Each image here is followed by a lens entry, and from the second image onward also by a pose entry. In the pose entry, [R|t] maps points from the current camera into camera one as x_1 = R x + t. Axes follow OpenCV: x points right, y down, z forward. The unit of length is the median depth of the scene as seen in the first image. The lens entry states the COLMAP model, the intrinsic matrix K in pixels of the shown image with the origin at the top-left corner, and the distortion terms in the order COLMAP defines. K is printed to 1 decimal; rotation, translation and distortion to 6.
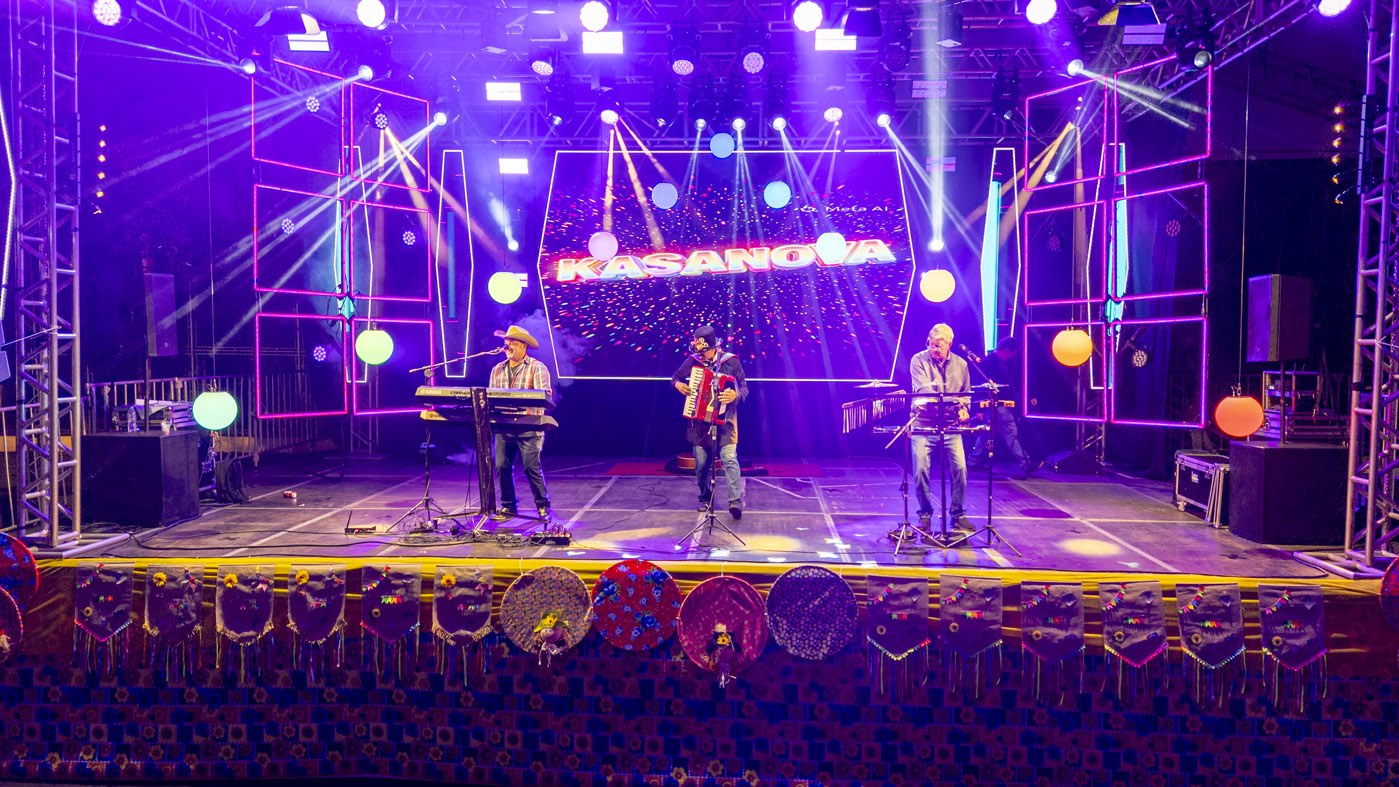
lens RADIAL K [[1025.3, 0, 695.4], [0, 1025.3, 390.5], [0, 0, 1]] dist [0.063332, -0.062033]
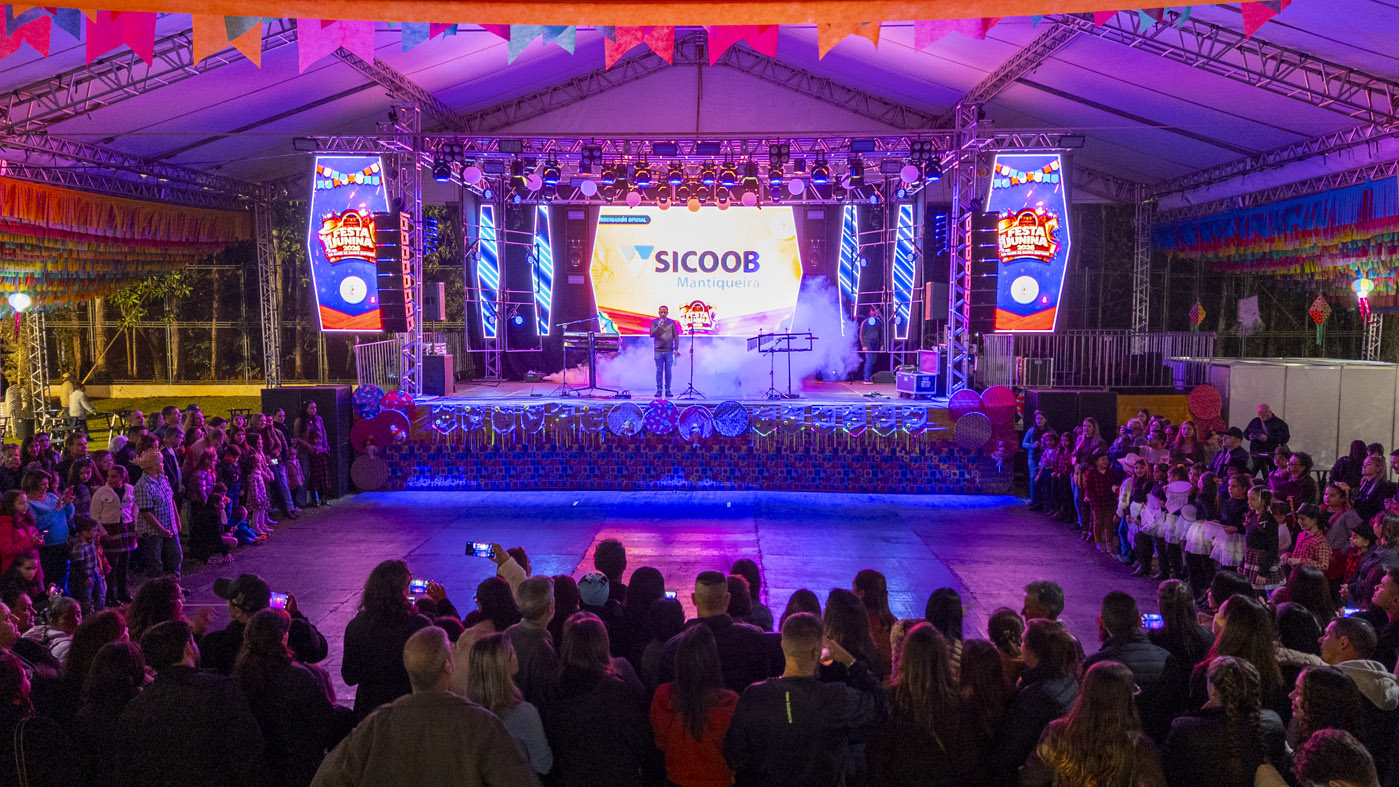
lens RADIAL K [[1025.3, 0, 697.6], [0, 1025.3, 396.9], [0, 0, 1]] dist [0.063332, -0.062033]
pose [[0.999623, -0.005887, 0.026815, -0.035211], [0.005177, 0.999636, 0.026461, 0.093425], [-0.026961, -0.026313, 0.999290, -1.482941]]
